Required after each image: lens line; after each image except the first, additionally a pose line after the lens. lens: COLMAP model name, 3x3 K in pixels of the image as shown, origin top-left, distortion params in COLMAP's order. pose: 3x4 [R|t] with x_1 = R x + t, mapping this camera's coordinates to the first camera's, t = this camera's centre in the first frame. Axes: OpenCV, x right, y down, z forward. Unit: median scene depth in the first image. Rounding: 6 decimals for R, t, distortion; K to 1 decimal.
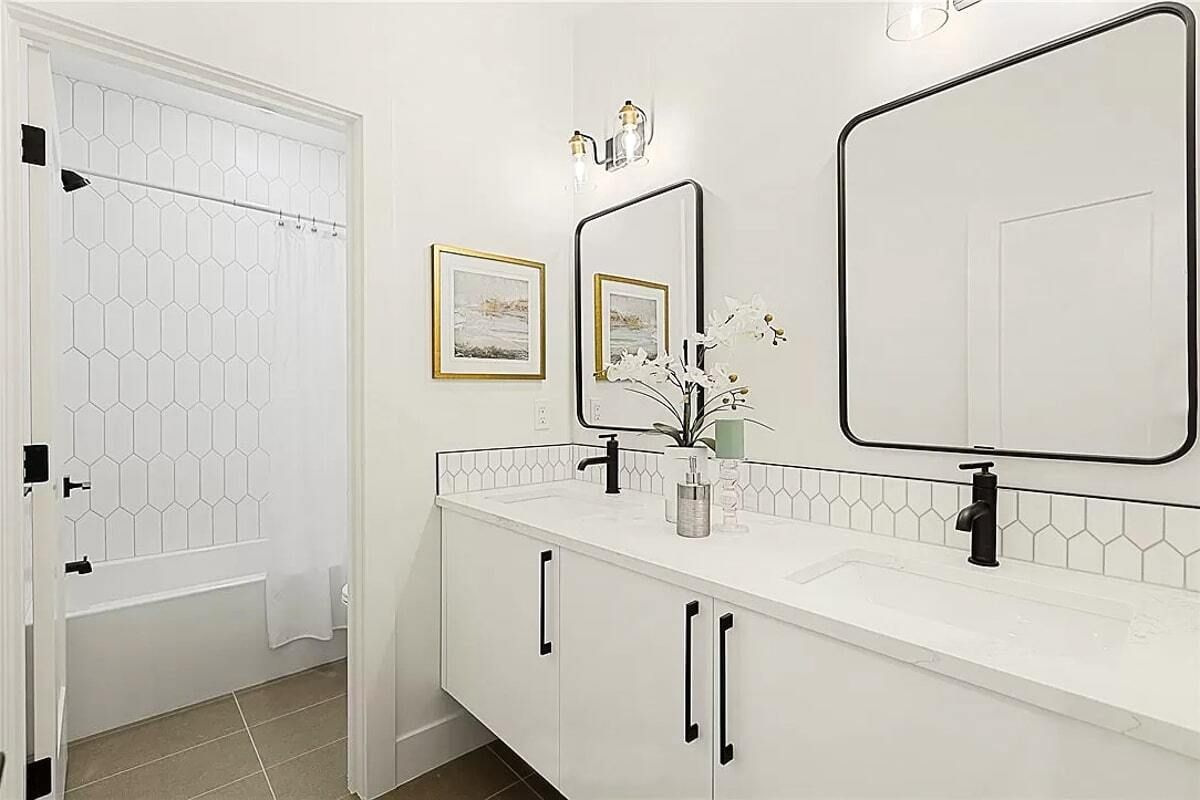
lens RADIAL K [[541.7, 0, 602.5], [0, 541.7, 397.7], [0, 0, 1]] dist [-0.001541, 0.000255]
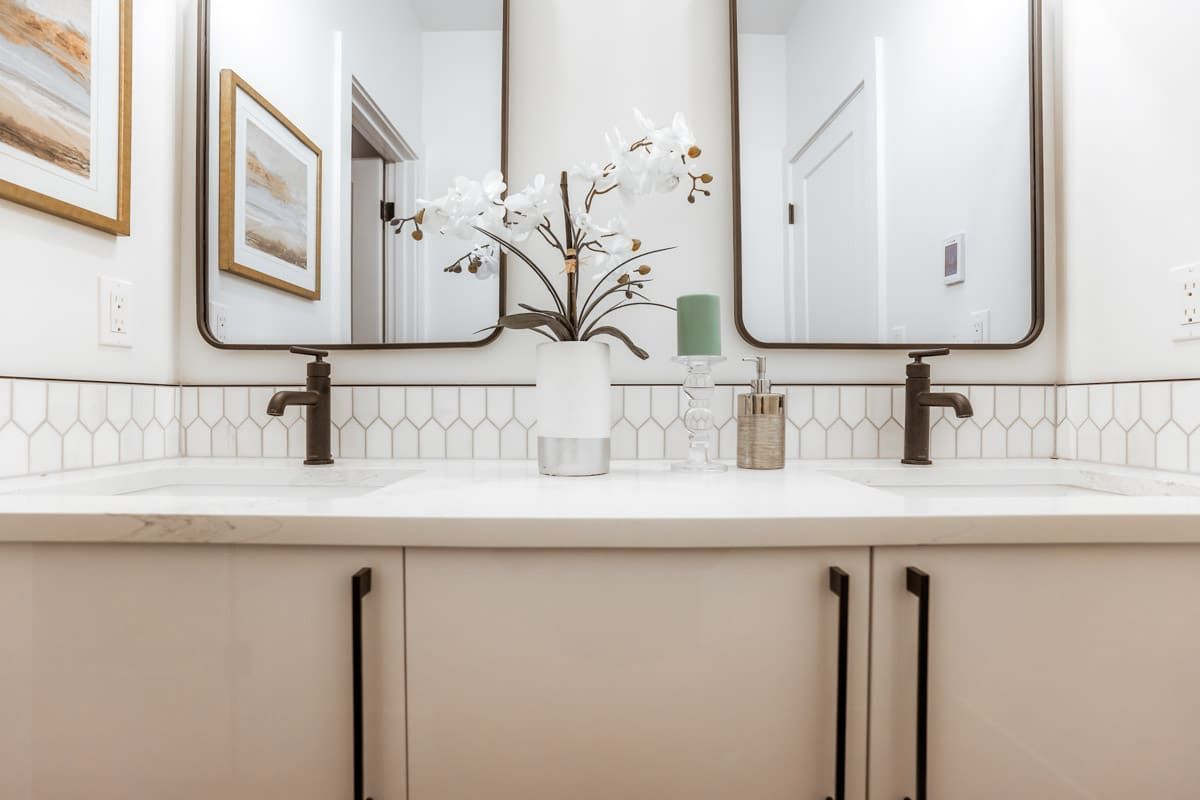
lens RADIAL K [[583.4, 0, 600.7], [0, 583.4, 358.3], [0, 0, 1]] dist [0.038177, 0.000299]
pose [[0.665828, 0.049383, 0.744469, -0.227779], [-0.001354, 0.997885, -0.064983, 0.110826], [-0.746104, 0.042259, 0.664487, 0.412530]]
